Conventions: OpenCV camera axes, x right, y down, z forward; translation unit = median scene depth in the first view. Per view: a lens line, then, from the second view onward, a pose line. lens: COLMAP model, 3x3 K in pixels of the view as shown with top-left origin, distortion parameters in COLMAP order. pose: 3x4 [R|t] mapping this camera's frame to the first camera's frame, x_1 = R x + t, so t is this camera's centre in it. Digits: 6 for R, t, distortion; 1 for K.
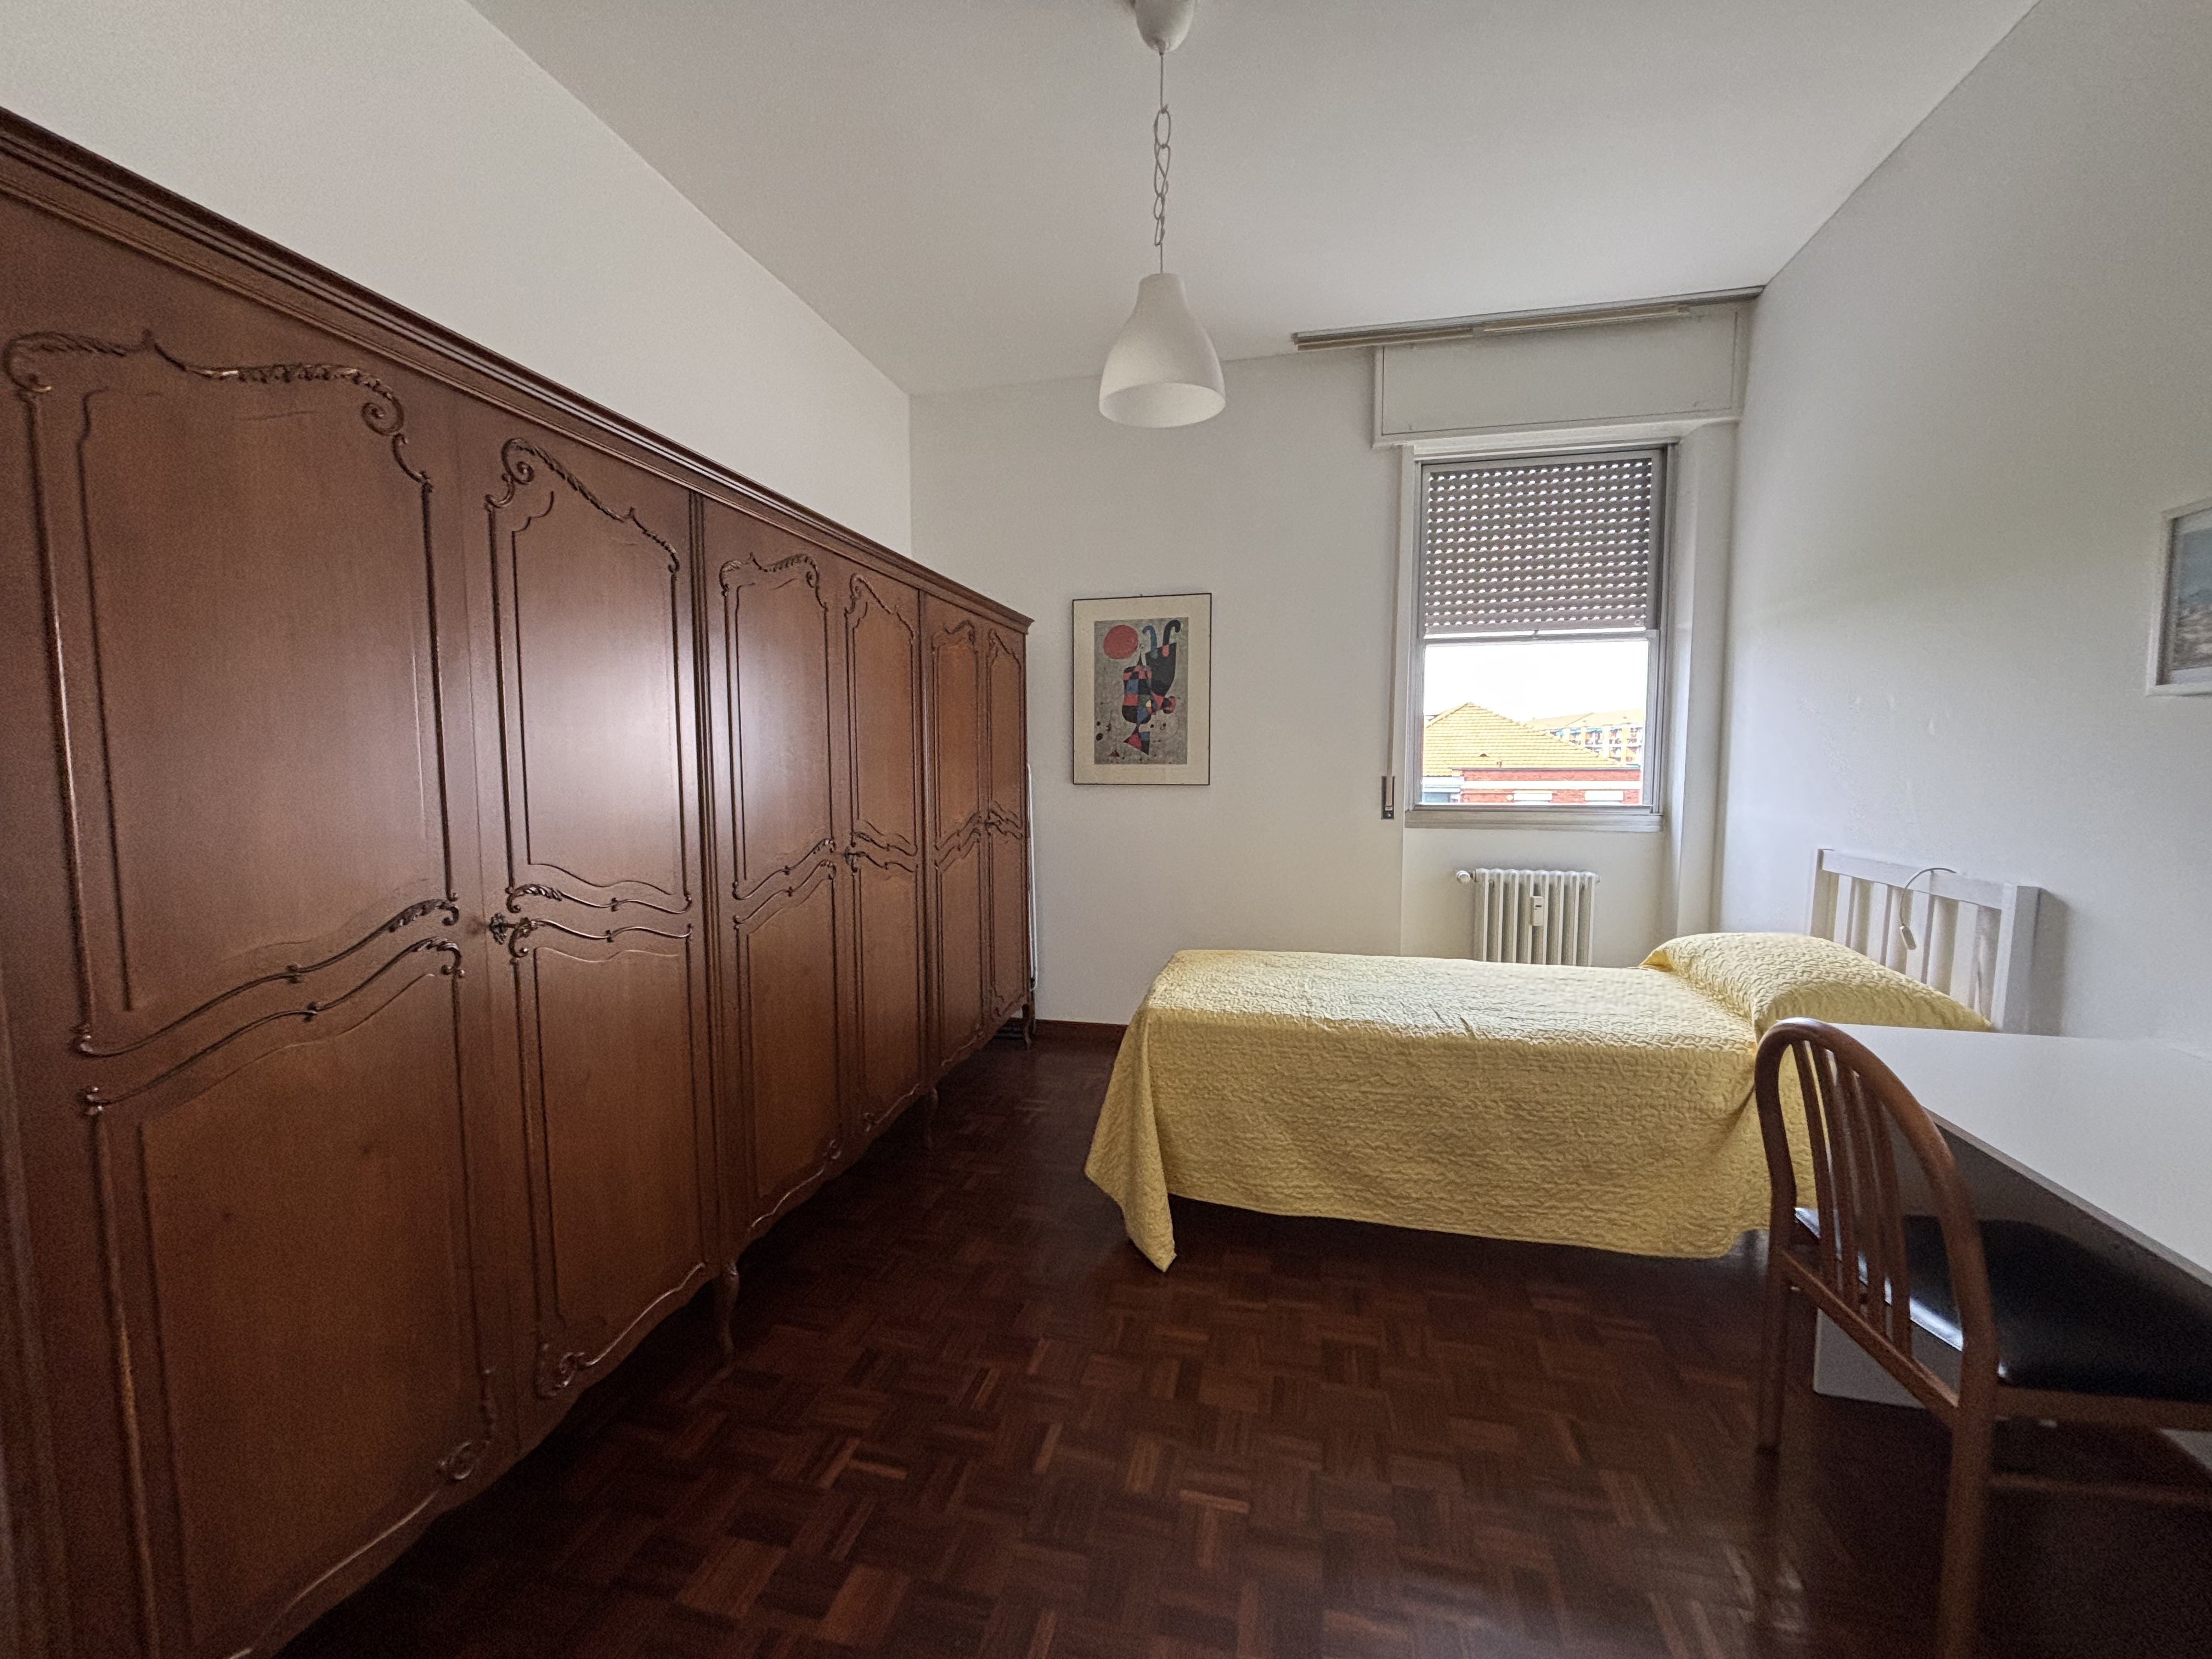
lens RADIAL K [[890.4, 0, 1108.4], [0, 890.4, 830.5], [0, 0, 1]] dist [-0.007759, 0.001237]
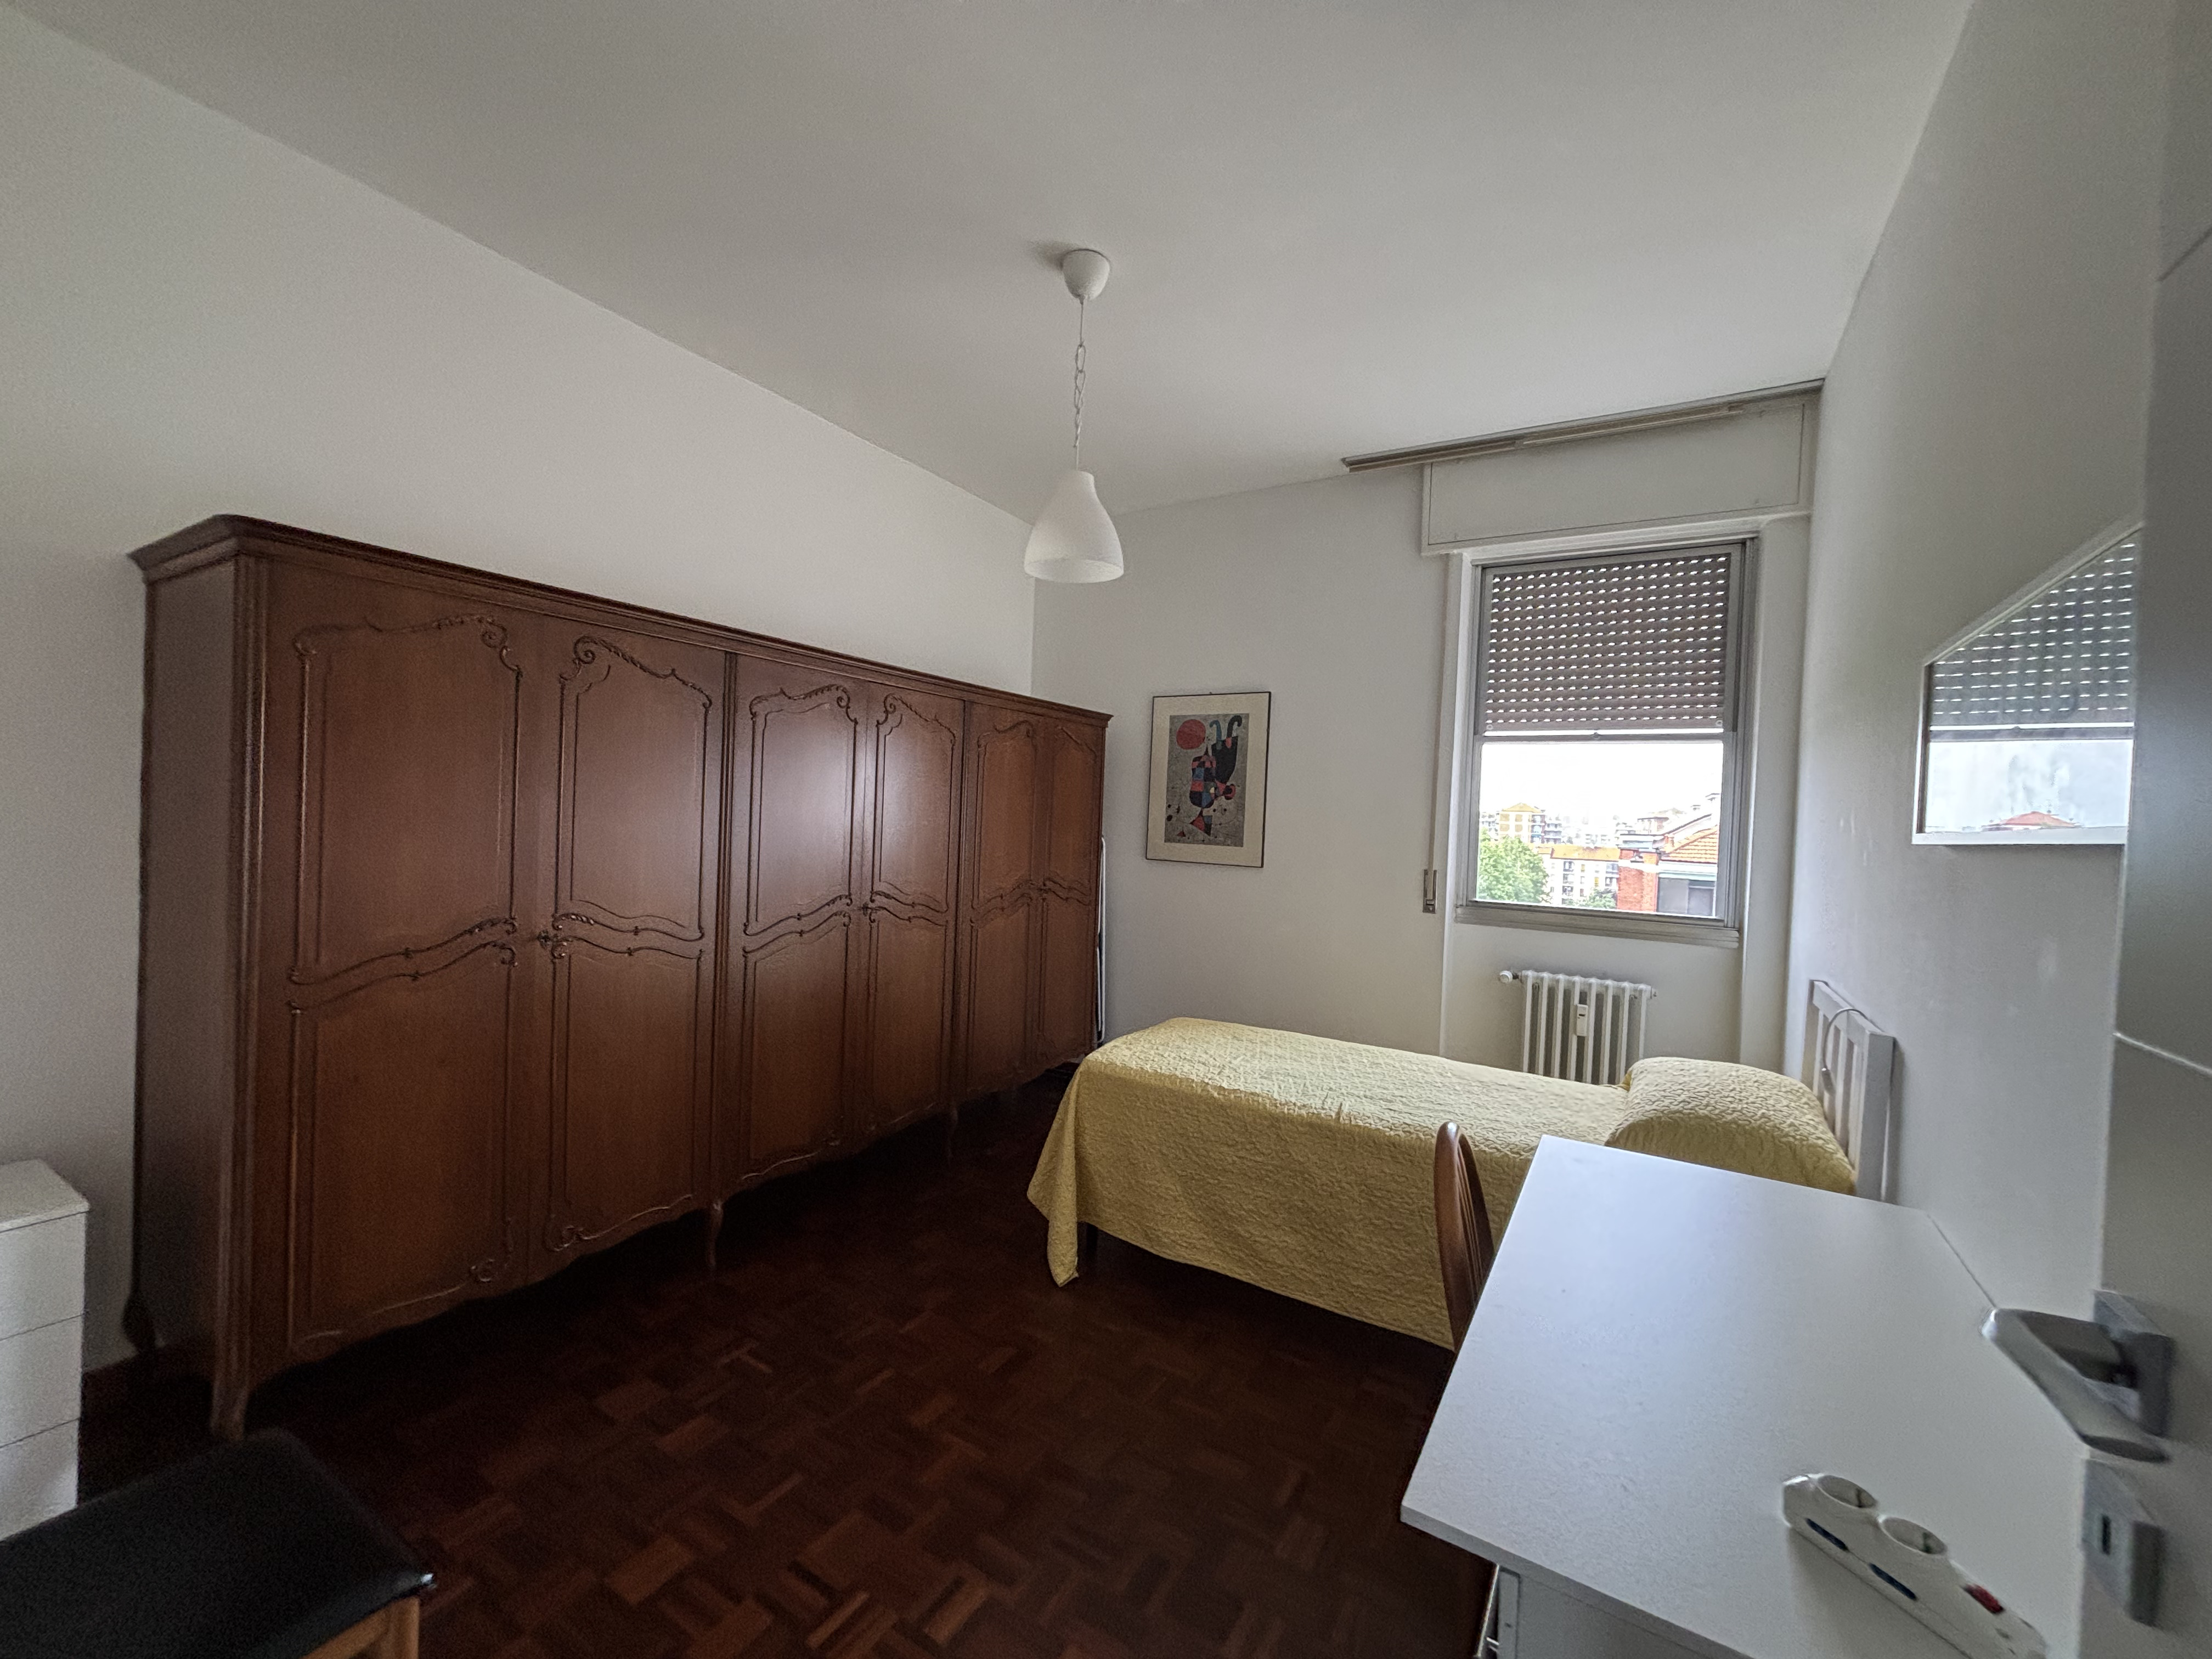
lens RADIAL K [[890.4, 0, 1103.4], [0, 890.4, 833.3], [0, 0, 1]] dist [-0.007759, 0.001237]
pose [[0.950530, 0.048709, -0.306789, 0.408904], [-0.068682, 0.996141, -0.054640, -0.033220], [0.302944, 0.073008, 0.950208, -0.124789]]
